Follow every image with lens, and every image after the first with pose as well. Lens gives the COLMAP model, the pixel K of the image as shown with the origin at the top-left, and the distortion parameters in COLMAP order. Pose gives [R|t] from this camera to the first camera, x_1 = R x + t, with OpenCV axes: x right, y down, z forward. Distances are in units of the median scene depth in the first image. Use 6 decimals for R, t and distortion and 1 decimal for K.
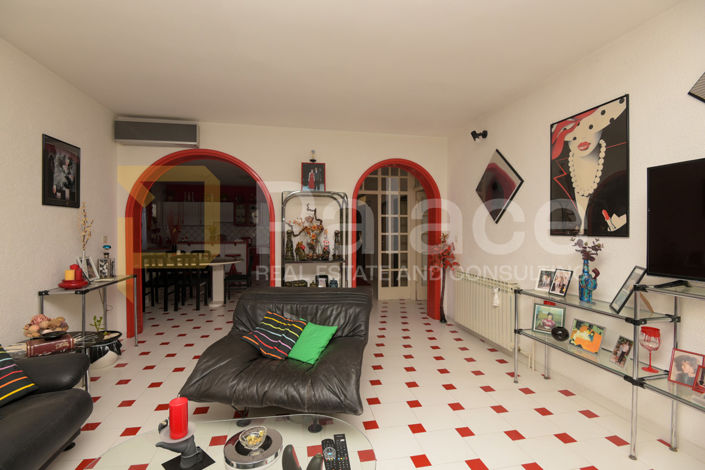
lens RADIAL K [[335.2, 0, 352.5], [0, 335.2, 235.0], [0, 0, 1]] dist [0.005179, -0.015946]
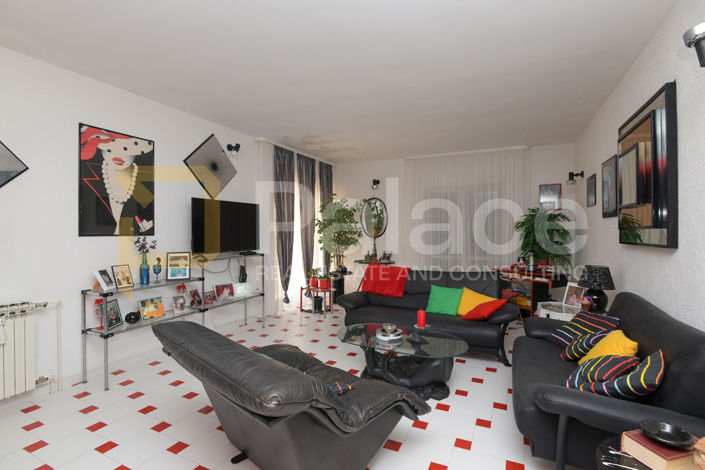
lens RADIAL K [[335.2, 0, 352.5], [0, 335.2, 235.0], [0, 0, 1]] dist [0.005179, -0.015946]
pose [[-0.803983, -0.007418, 0.594606, -0.678232], [0.008023, 0.999696, 0.023319, -0.020301], [-0.594598, 0.023519, -0.803679, 1.414818]]
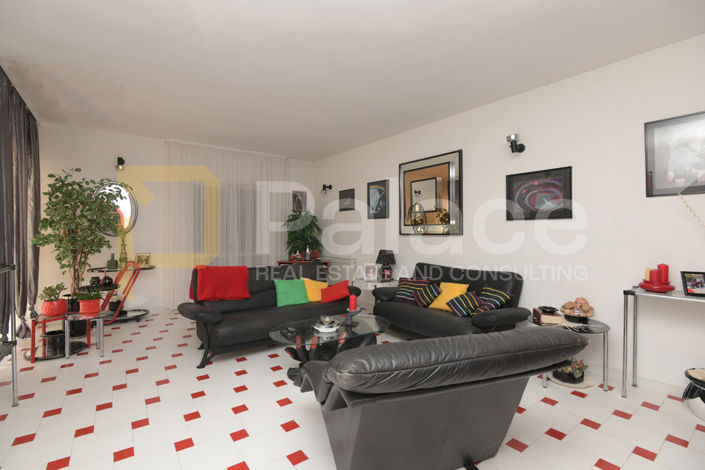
lens RADIAL K [[335.2, 0, 352.5], [0, 335.2, 235.0], [0, 0, 1]] dist [0.005179, -0.015946]
pose [[-0.905067, -0.000119, -0.425269, 0.226973], [-0.008944, 0.999784, 0.018754, 0.005689], [0.425175, 0.020777, -0.904873, 1.521750]]
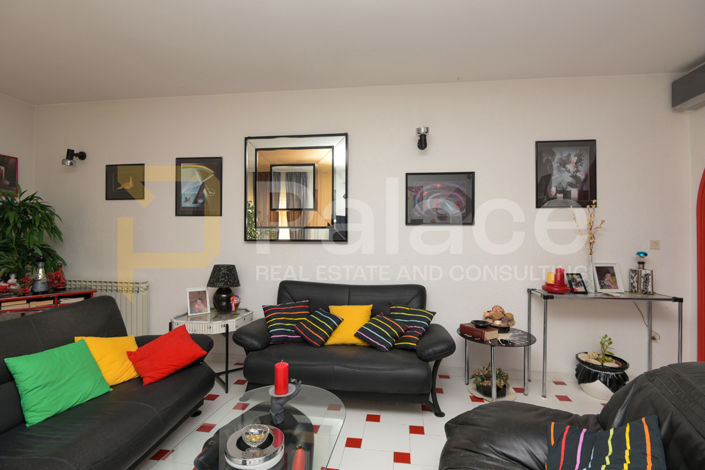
lens RADIAL K [[335.2, 0, 352.5], [0, 335.2, 235.0], [0, 0, 1]] dist [0.005179, -0.015946]
pose [[-0.321995, -0.010783, -0.946680, 0.259683], [-0.019616, 0.999796, -0.004716, 0.011078], [0.946538, 0.017051, -0.322141, 0.774124]]
